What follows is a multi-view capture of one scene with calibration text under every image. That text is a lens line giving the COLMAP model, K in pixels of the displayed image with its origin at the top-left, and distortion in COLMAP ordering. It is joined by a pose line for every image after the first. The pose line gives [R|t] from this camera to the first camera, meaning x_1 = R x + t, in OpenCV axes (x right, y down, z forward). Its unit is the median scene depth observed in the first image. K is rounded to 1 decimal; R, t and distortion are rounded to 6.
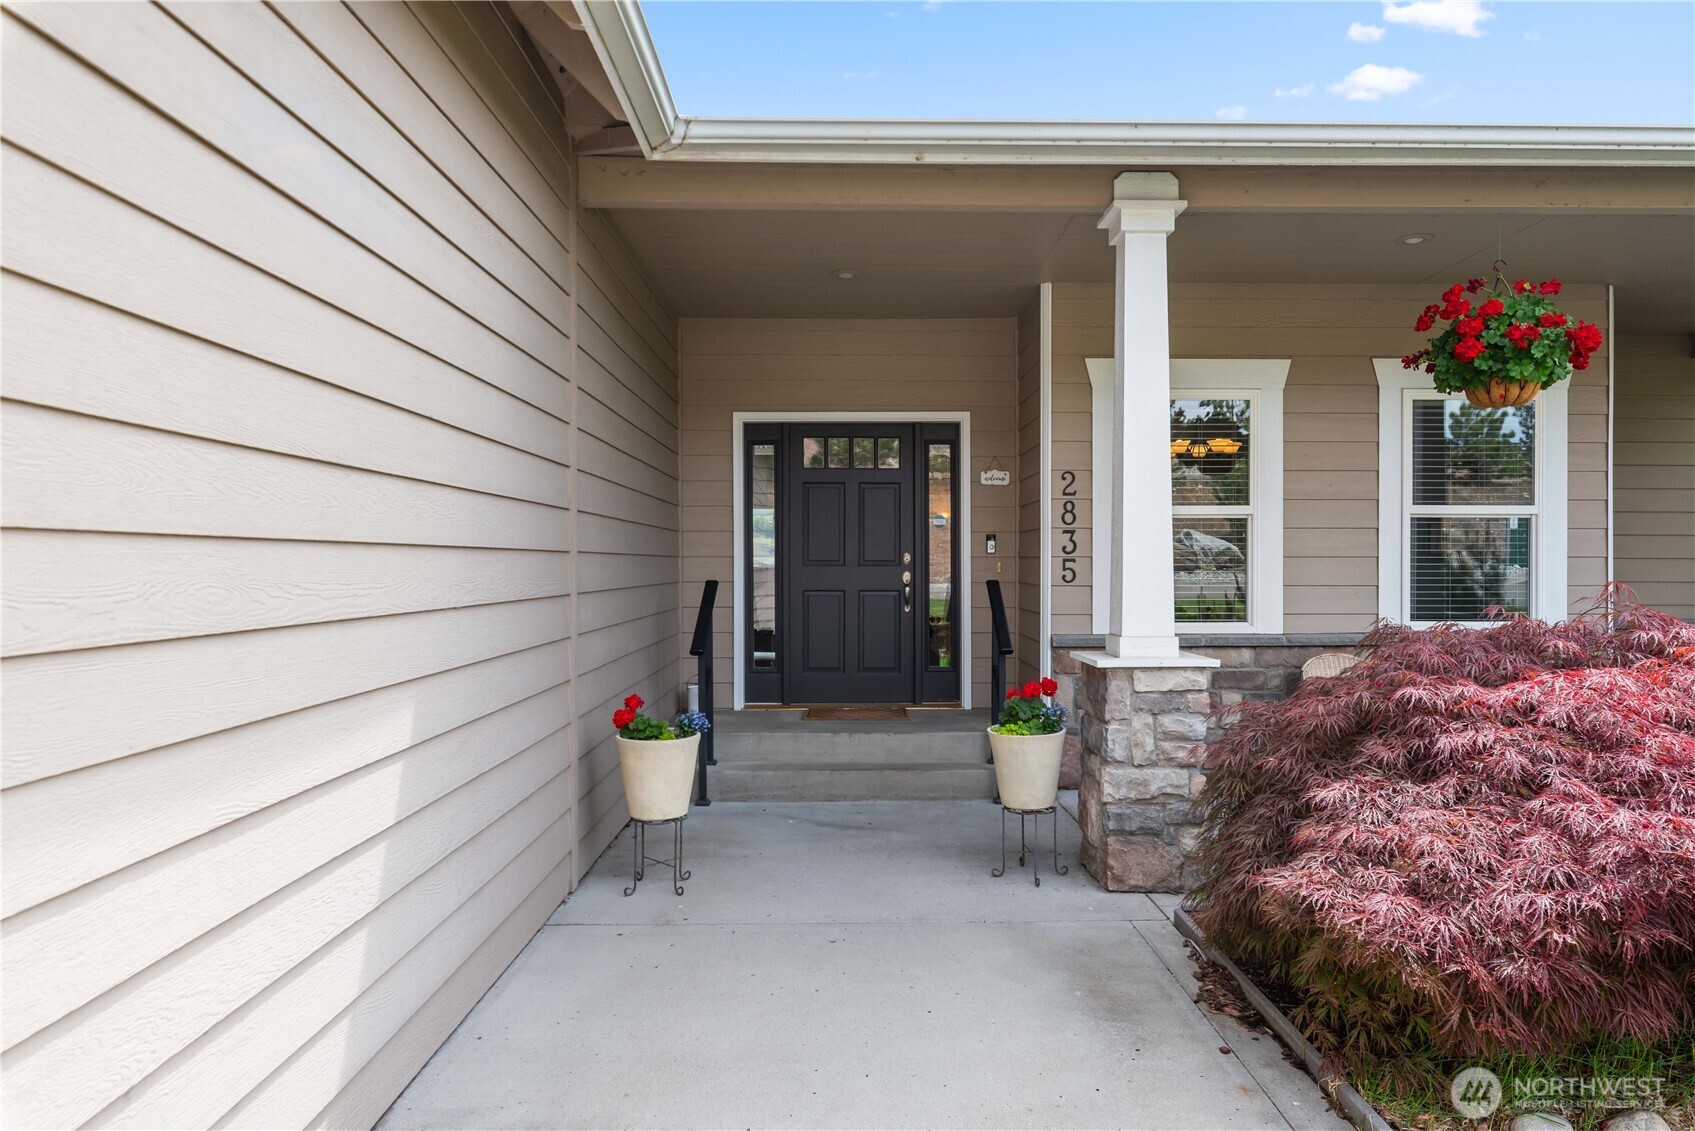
lens RADIAL K [[975.4, 0, 853.0], [0, 975.4, 570.9], [0, 0, 1]] dist [0.000512, 0.000043]
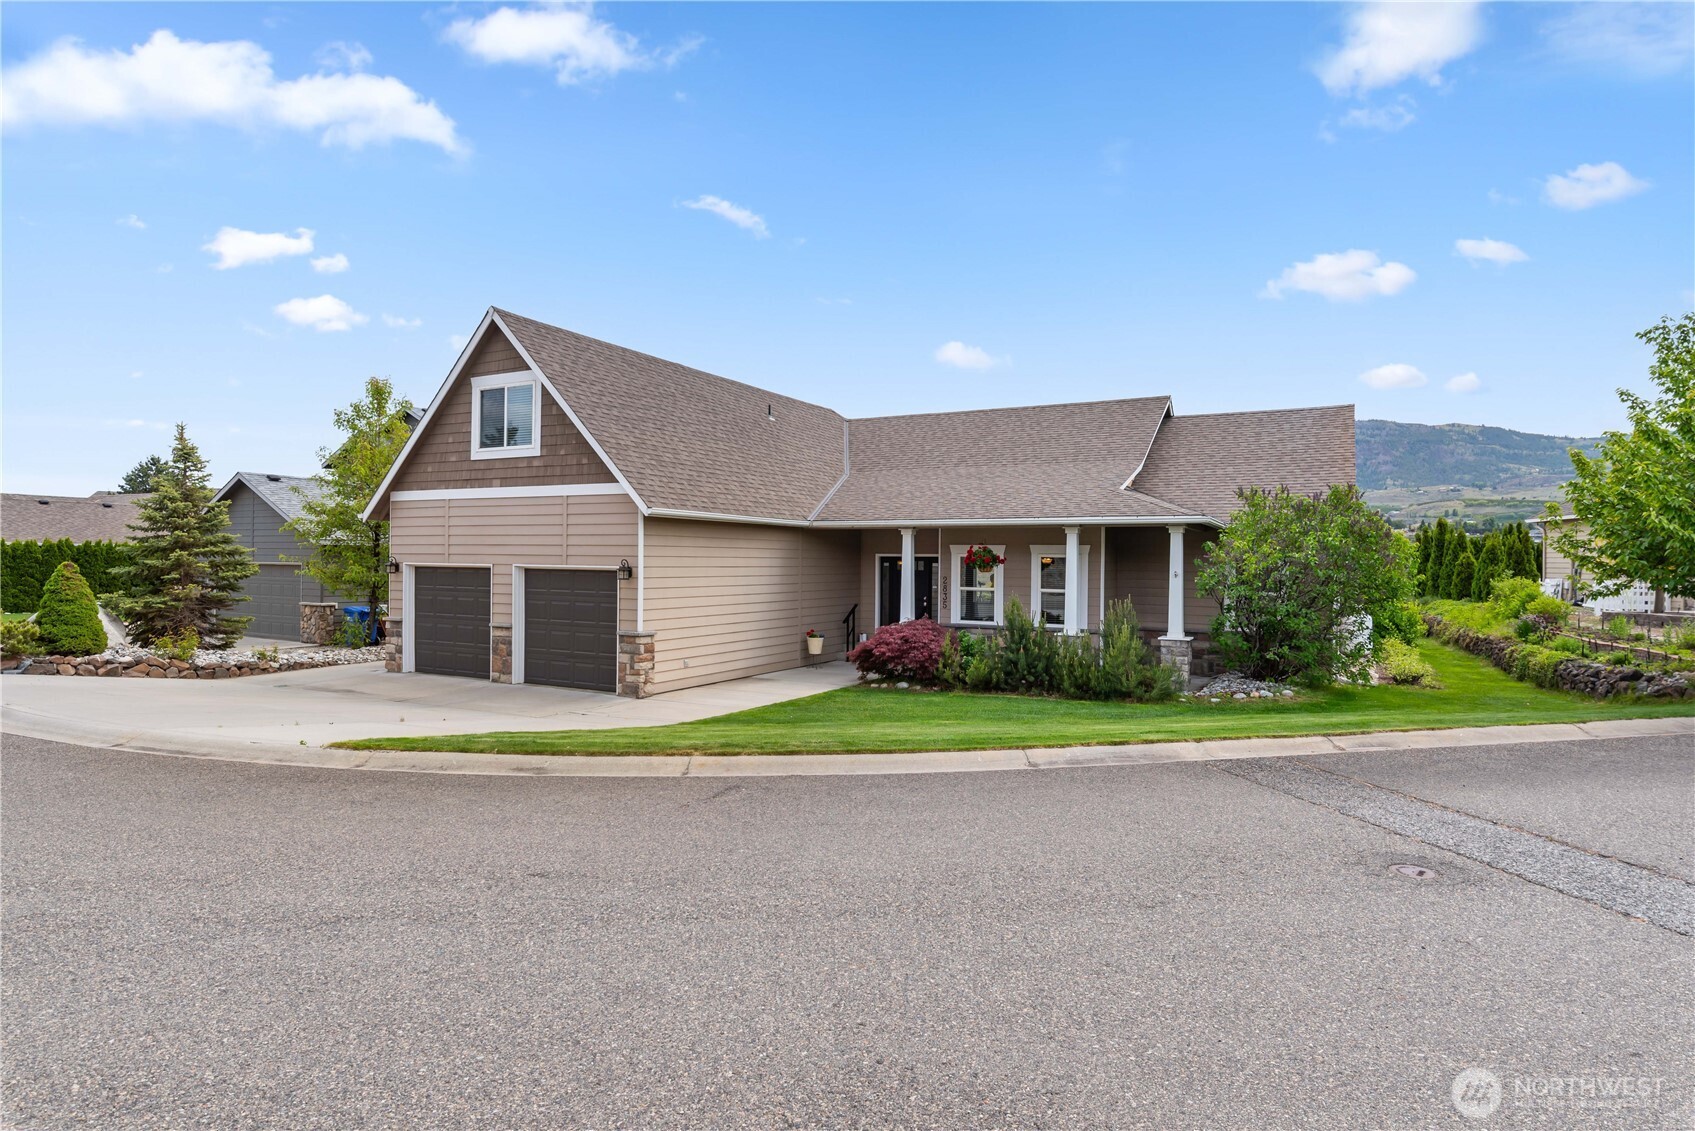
lens RADIAL K [[936.8, 0, 848.6], [0, 936.8, 563.8], [0, 0, 1]] dist [-0.000716, -0.000565]
pose [[0.874659, 0.011661, -0.484598, 1.485634], [-0.010936, 0.999931, 0.004323, -0.152885], [0.484615, 0.001518, 0.874726, -2.047411]]
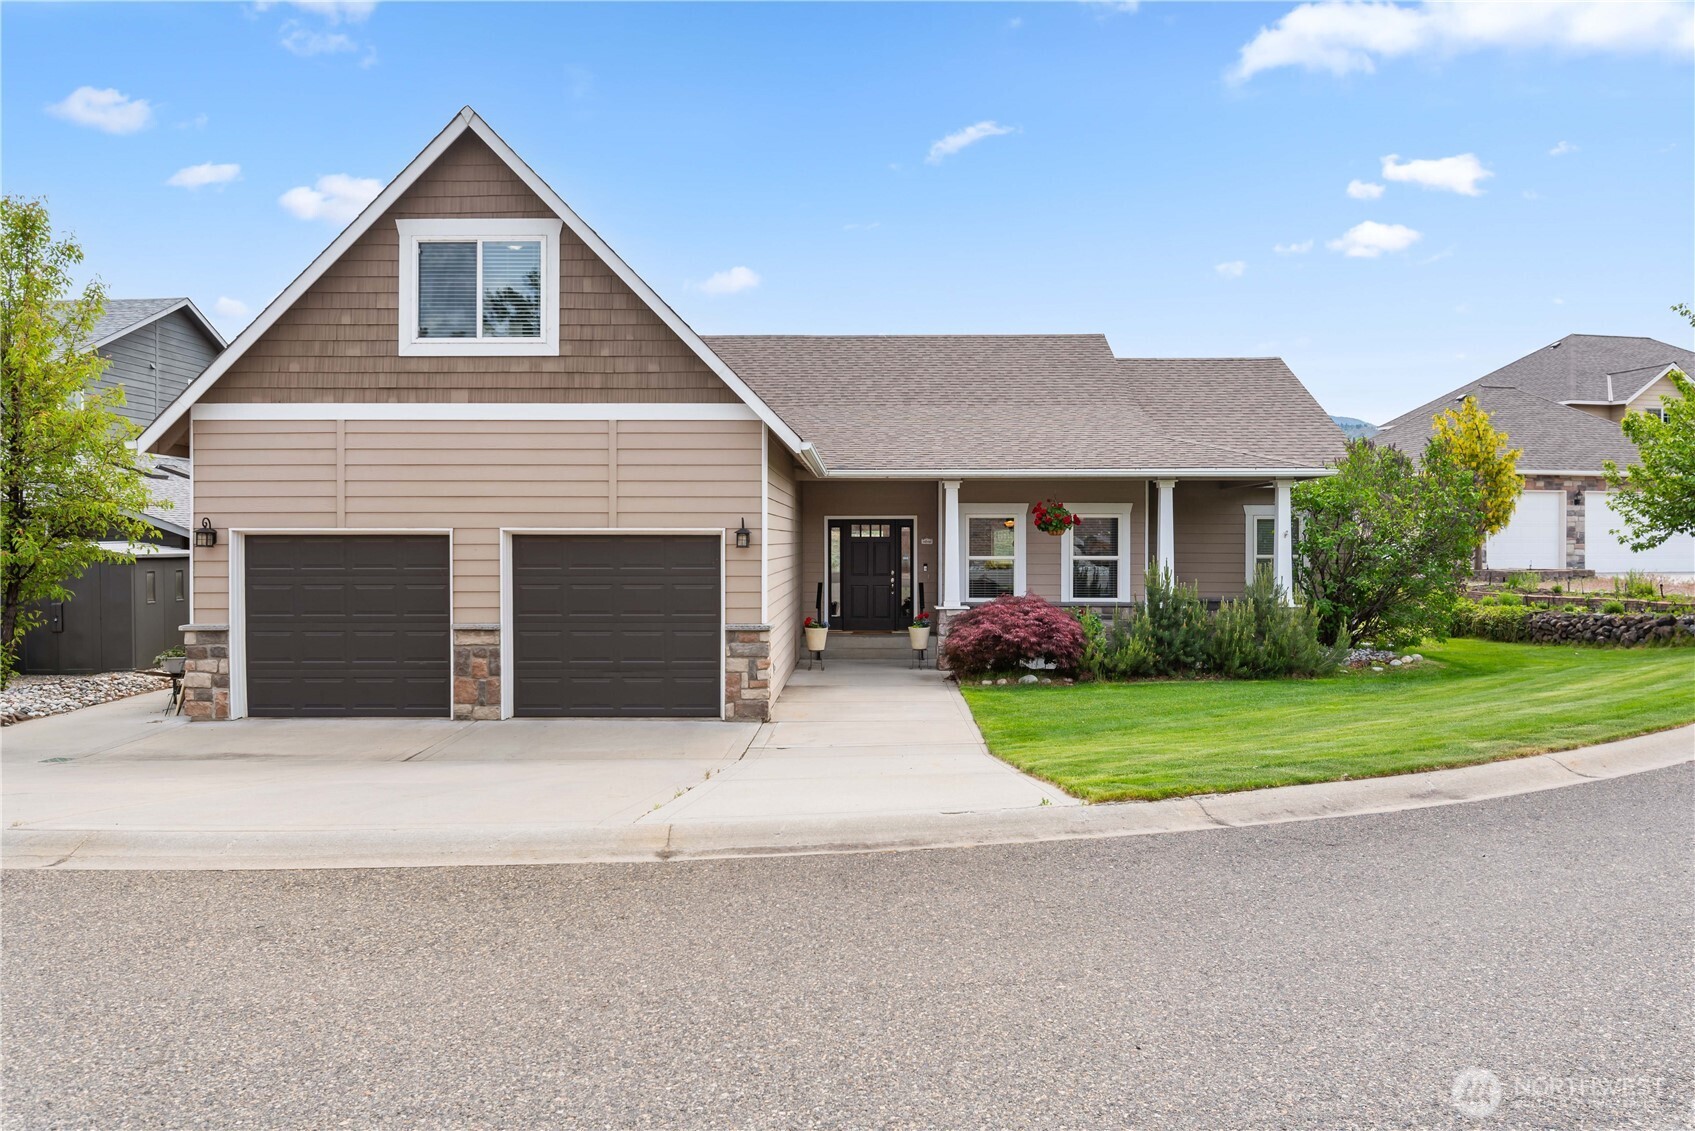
lens RADIAL K [[1184.0, 0, 847.9], [0, 1184.0, 557.4], [0, 0, 1]] dist [-0.005875, 0.000110]
pose [[0.999957, 0.000022, -0.009259, -0.034596], [0.000101, 0.999912, 0.013273, -0.104314], [0.009259, -0.013273, 0.999869, -2.272905]]
